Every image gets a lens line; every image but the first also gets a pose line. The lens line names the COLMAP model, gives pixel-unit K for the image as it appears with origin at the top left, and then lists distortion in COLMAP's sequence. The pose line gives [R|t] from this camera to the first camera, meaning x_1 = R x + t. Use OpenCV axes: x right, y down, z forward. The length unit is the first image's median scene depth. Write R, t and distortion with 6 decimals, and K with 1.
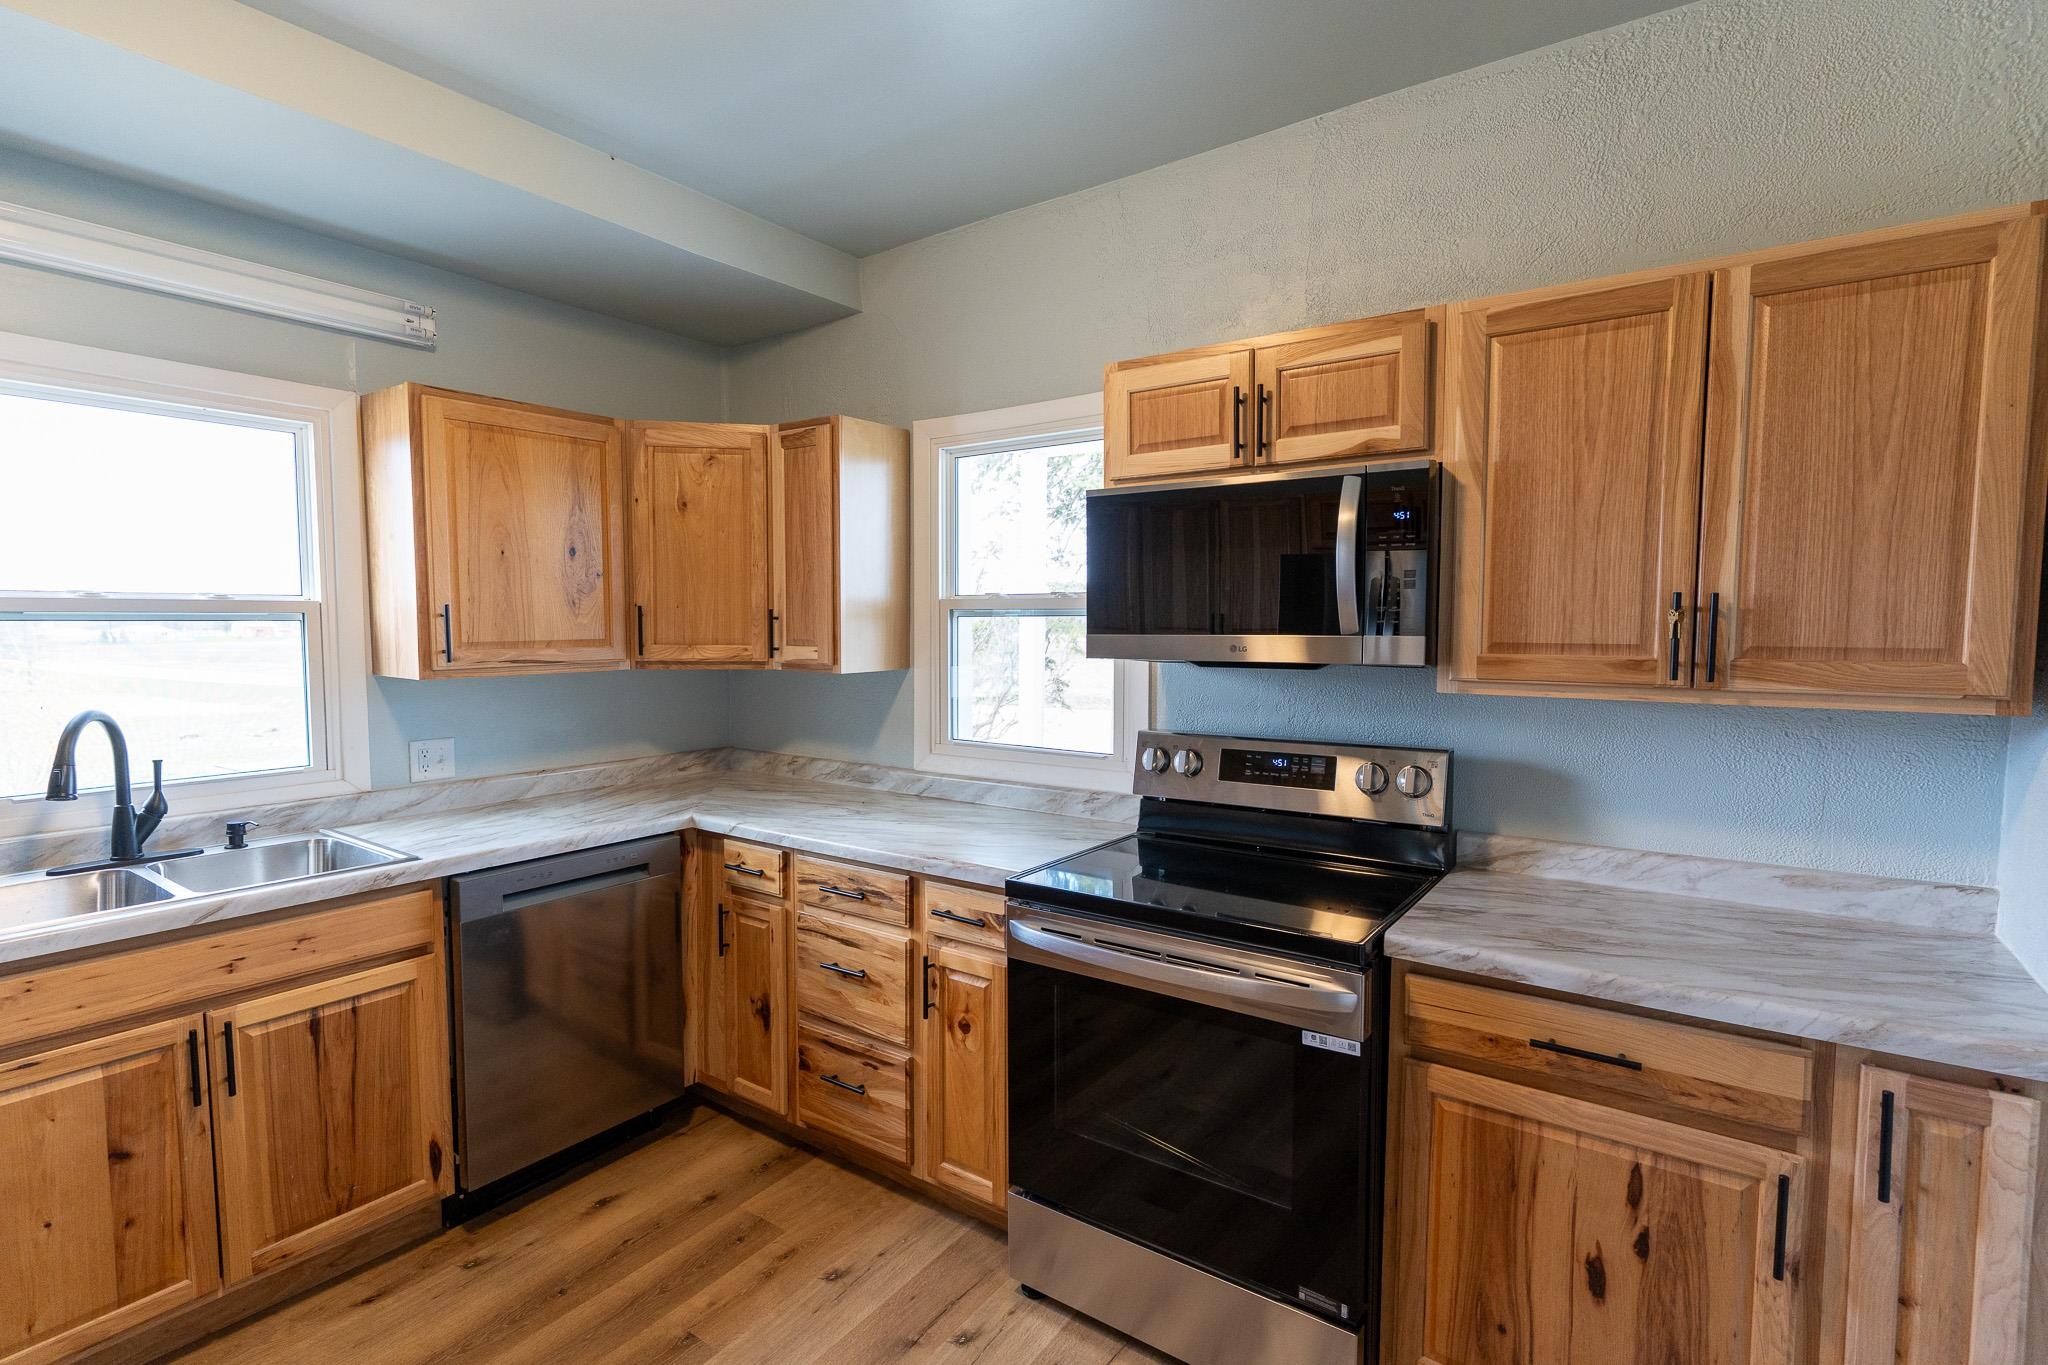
lens RADIAL K [[994.7, 0, 1024.0], [0, 994.7, 682.5], [0, 0, 1]] dist [0.001706, -0.000032]
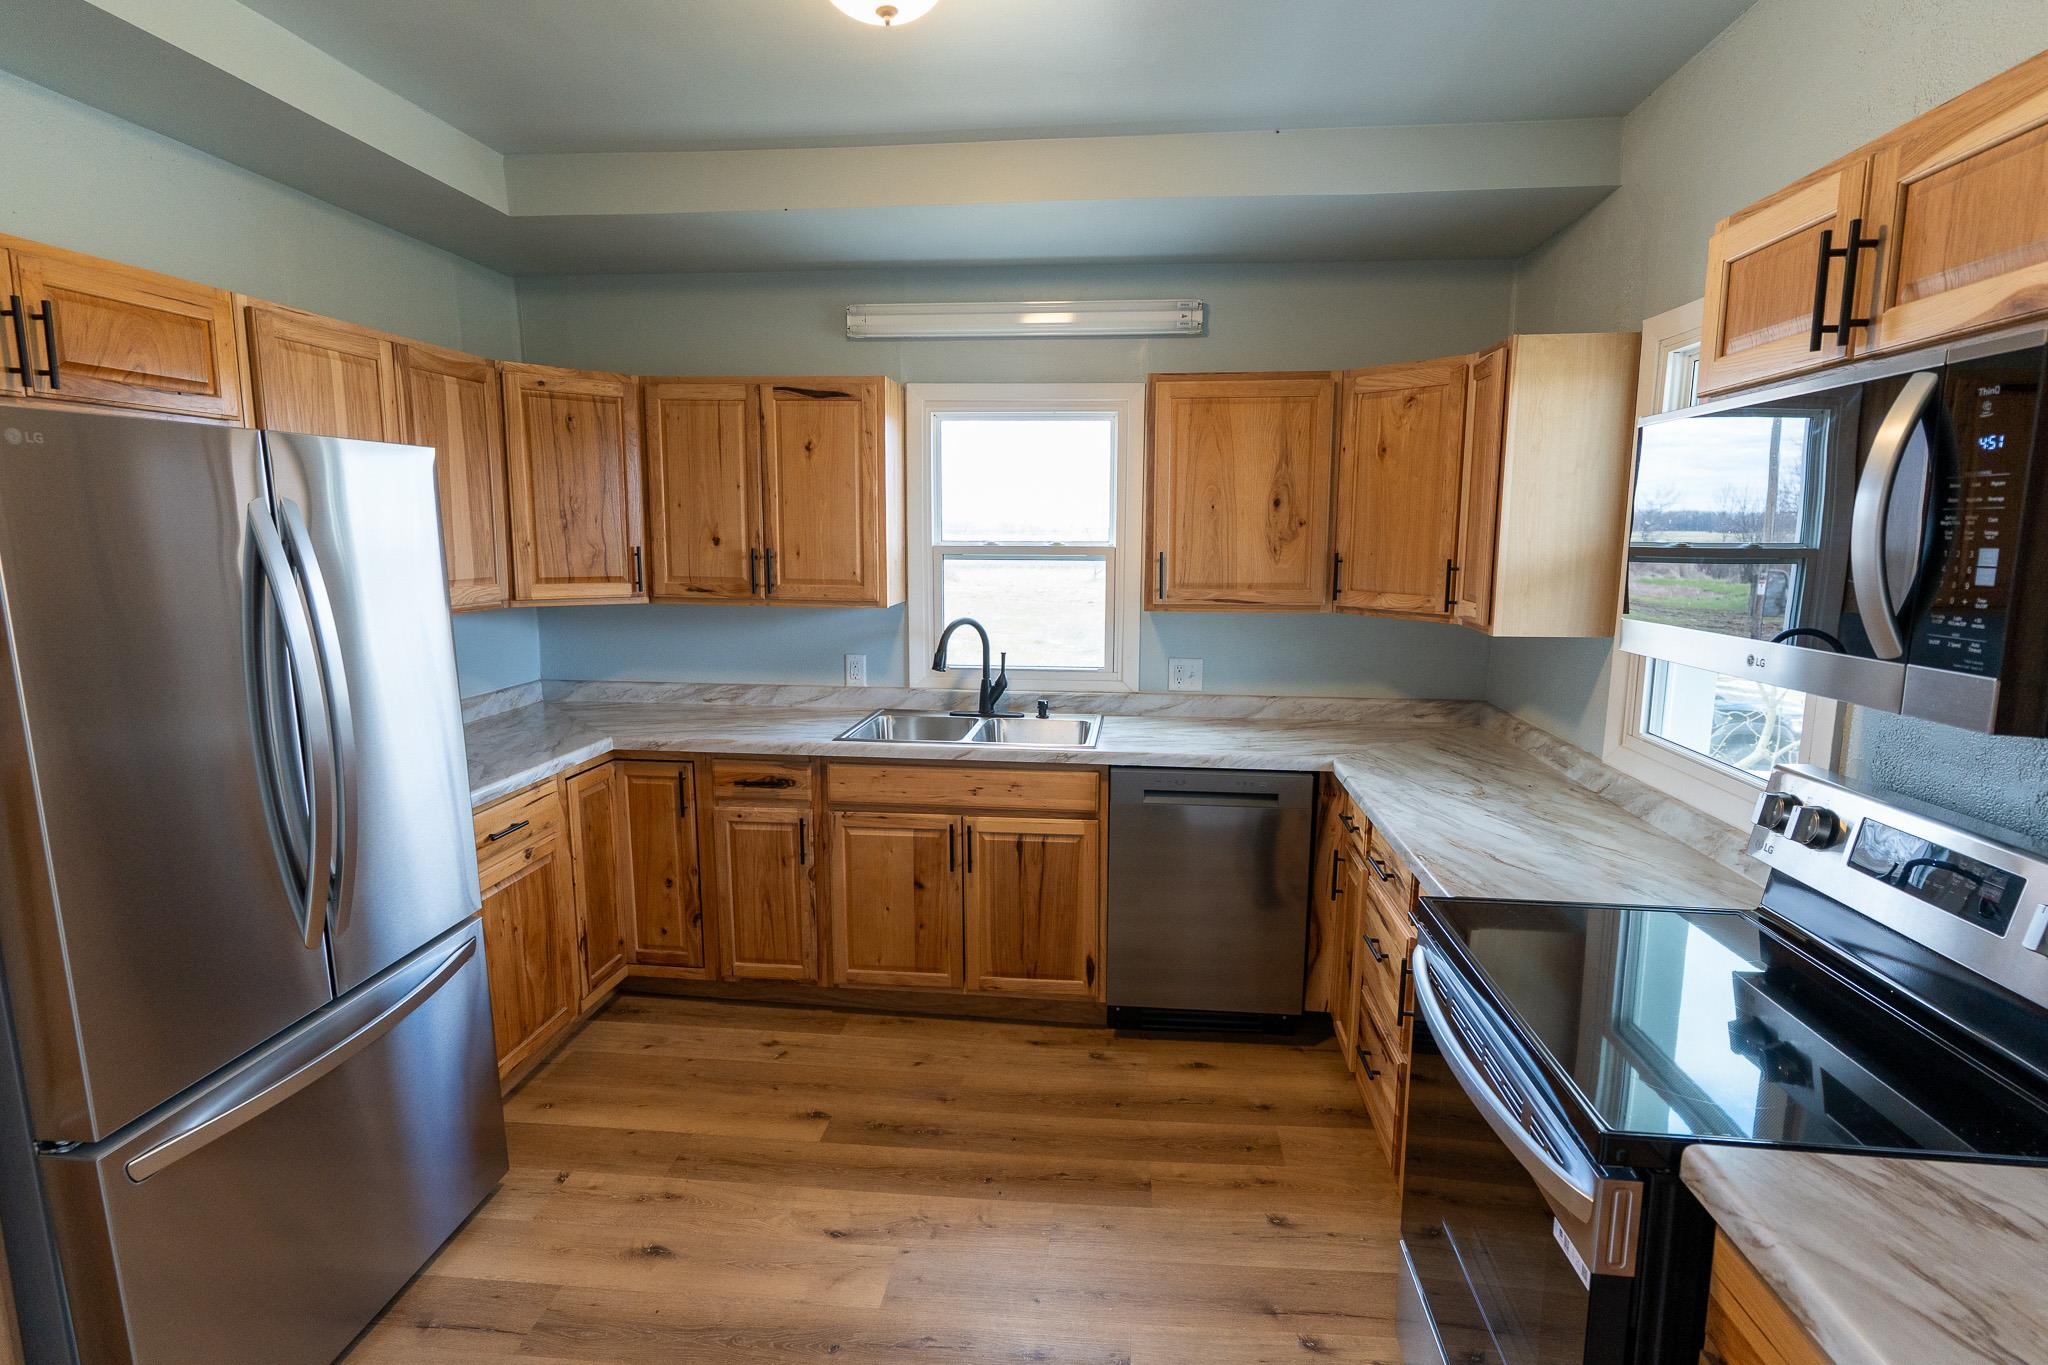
lens RADIAL K [[1016.2, 0, 1024.0], [0, 1016.2, 682.5], [0, 0, 1]] dist [0.001016, -0.000035]
pose [[0.496336, 0.132477, -0.857963, 0.469579], [-0.061325, 0.991169, 0.117569, -0.058941], [0.865962, -0.005739, 0.500077, 0.231511]]
